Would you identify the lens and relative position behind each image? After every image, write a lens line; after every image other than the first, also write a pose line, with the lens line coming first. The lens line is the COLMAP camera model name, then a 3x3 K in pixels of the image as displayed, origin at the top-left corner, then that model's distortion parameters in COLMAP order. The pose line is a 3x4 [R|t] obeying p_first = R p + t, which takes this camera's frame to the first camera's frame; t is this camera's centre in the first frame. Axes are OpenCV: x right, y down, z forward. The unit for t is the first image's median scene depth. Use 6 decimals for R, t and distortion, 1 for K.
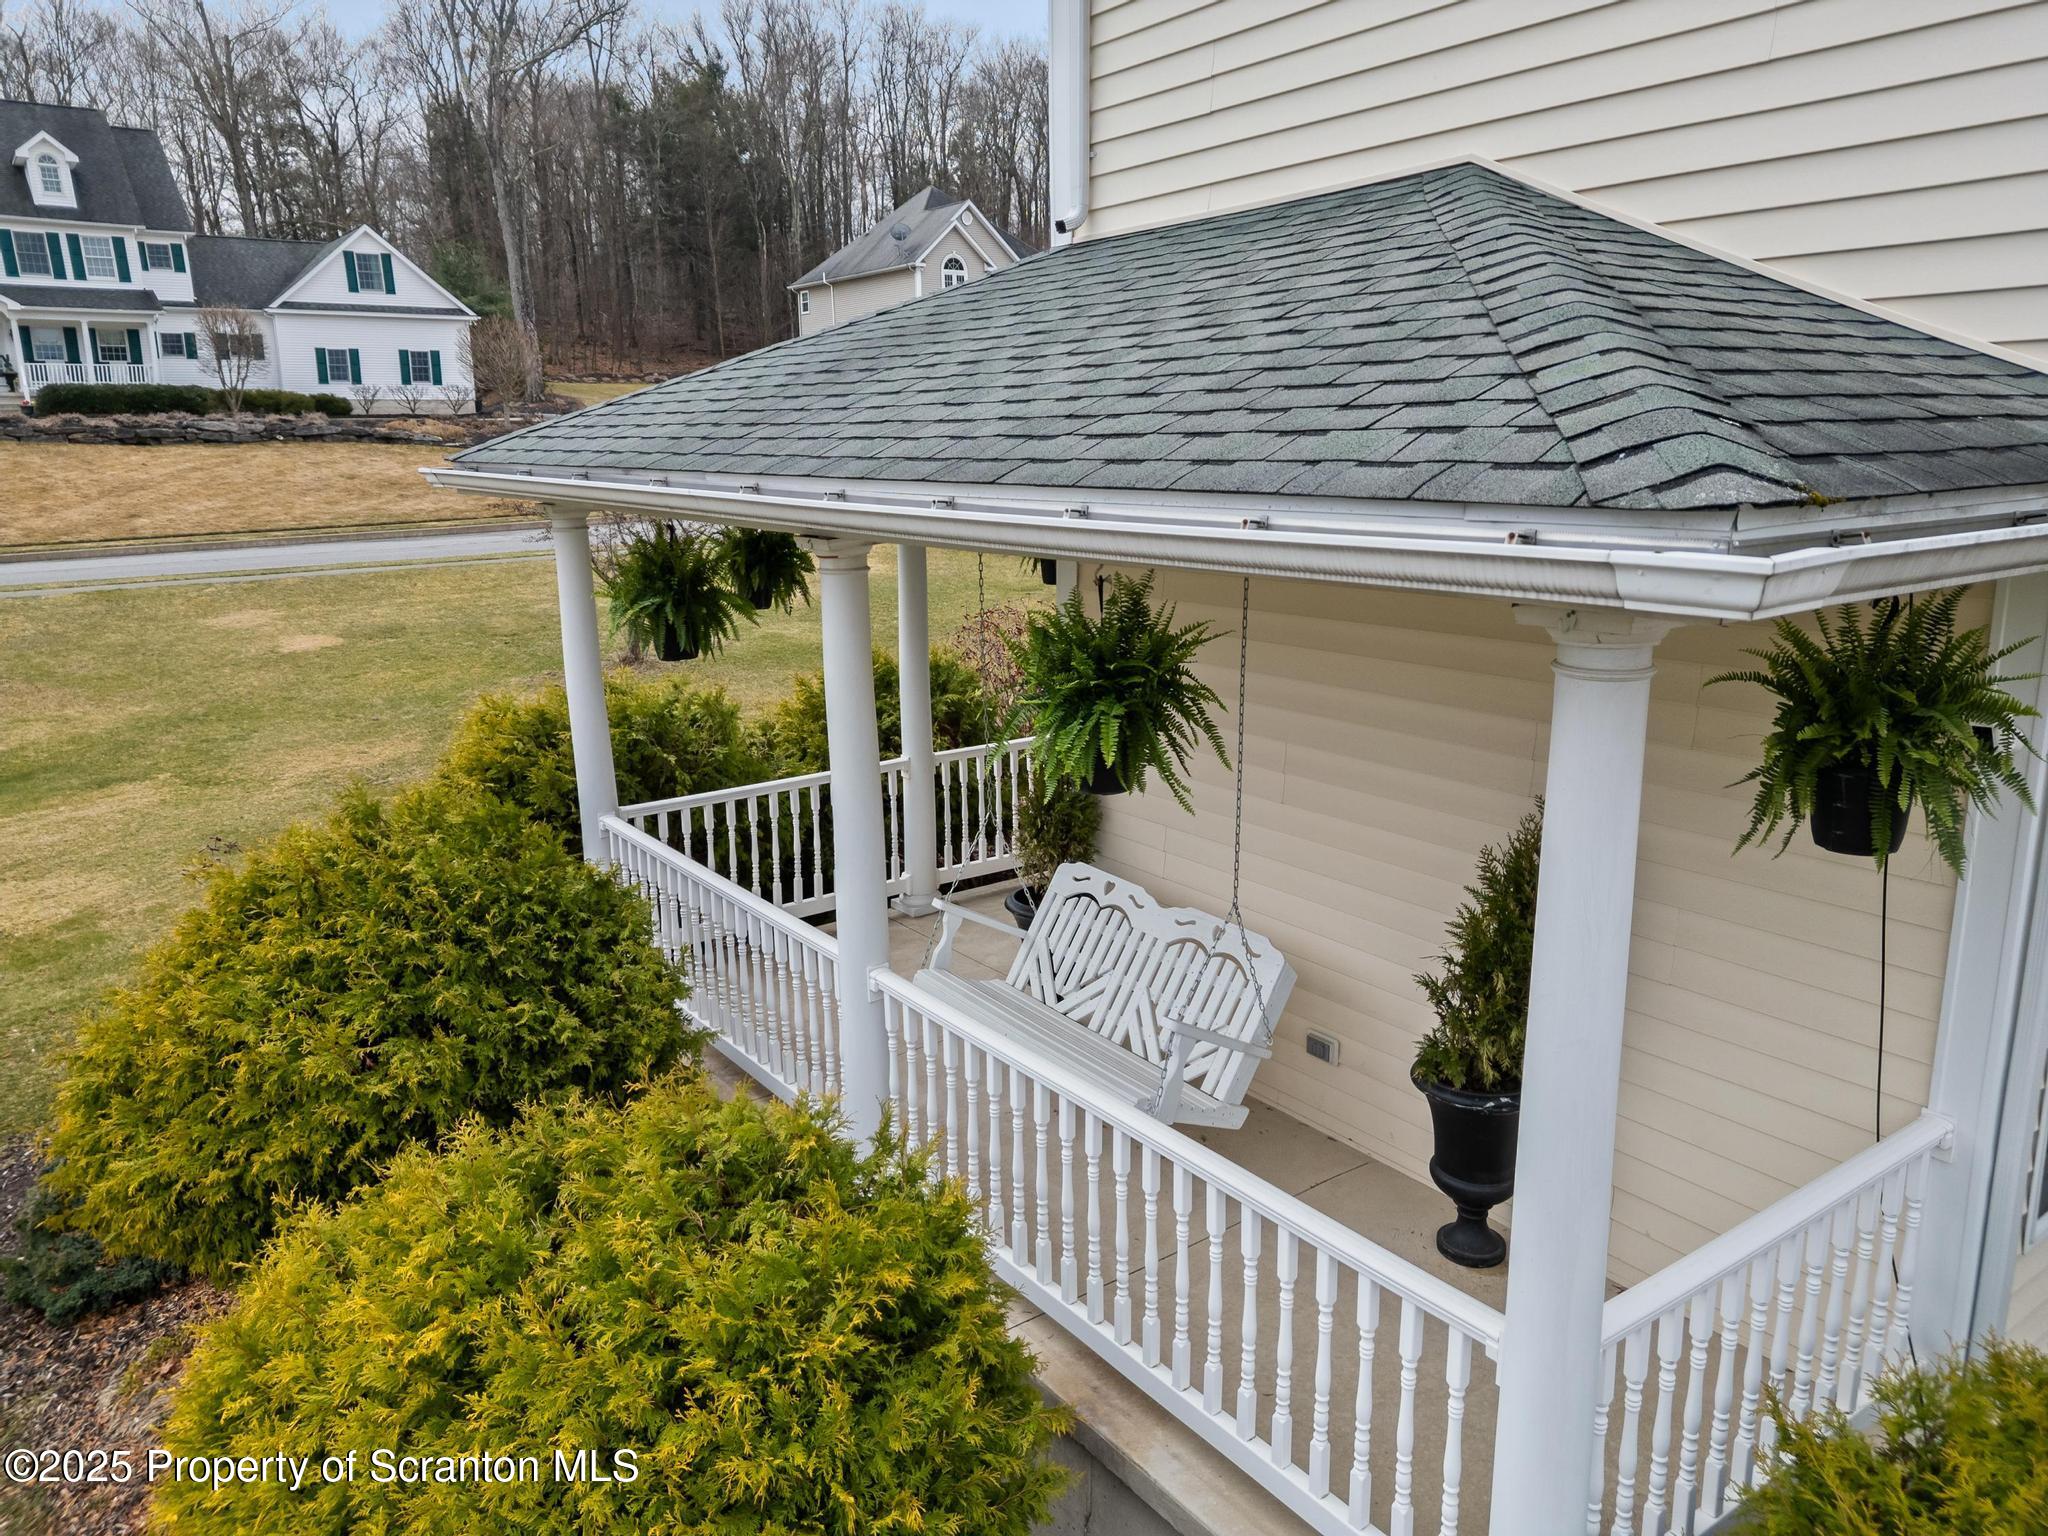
lens RADIAL K [[1454.7, 0, 1020.6], [0, 1454.7, 726.0], [0, 0, 1]] dist [0.196482, -0.238473]
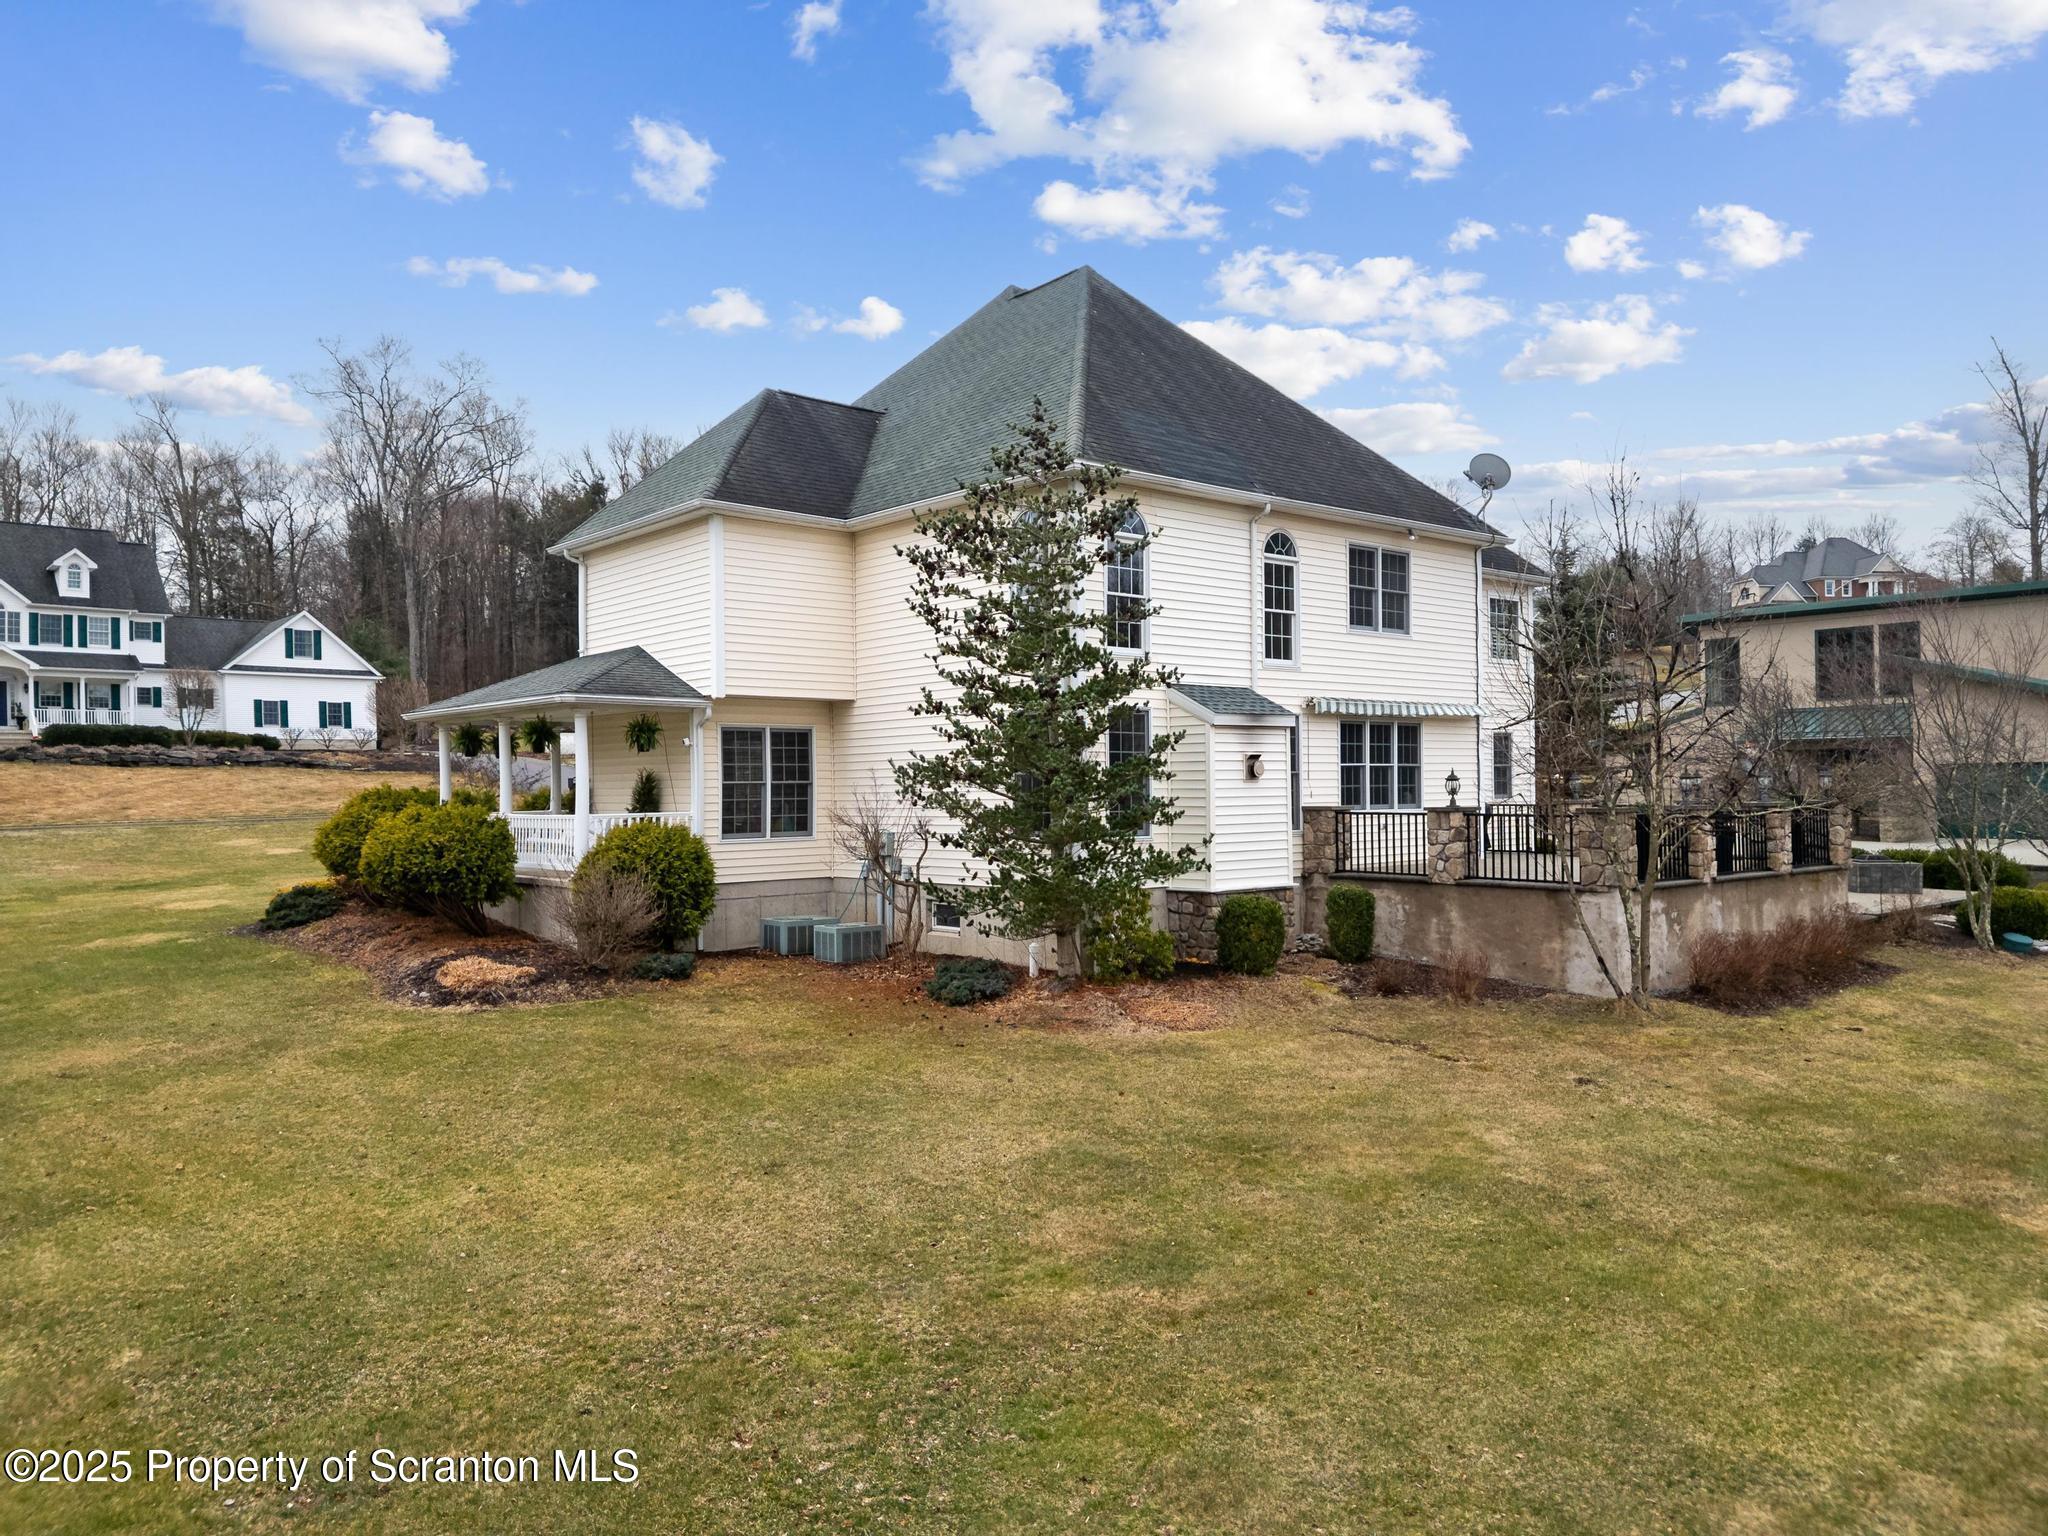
lens RADIAL K [[1415.1, 0, 1024.0], [0, 1415.1, 768.0], [0, 0, 1]] dist [0.098922, -0.096012]
pose [[0.995697, 0.001455, 0.092662, 0.074819], [0.017847, 0.978150, -0.207133, 0.076379], [-0.090939, 0.207895, 0.973915, -0.258005]]
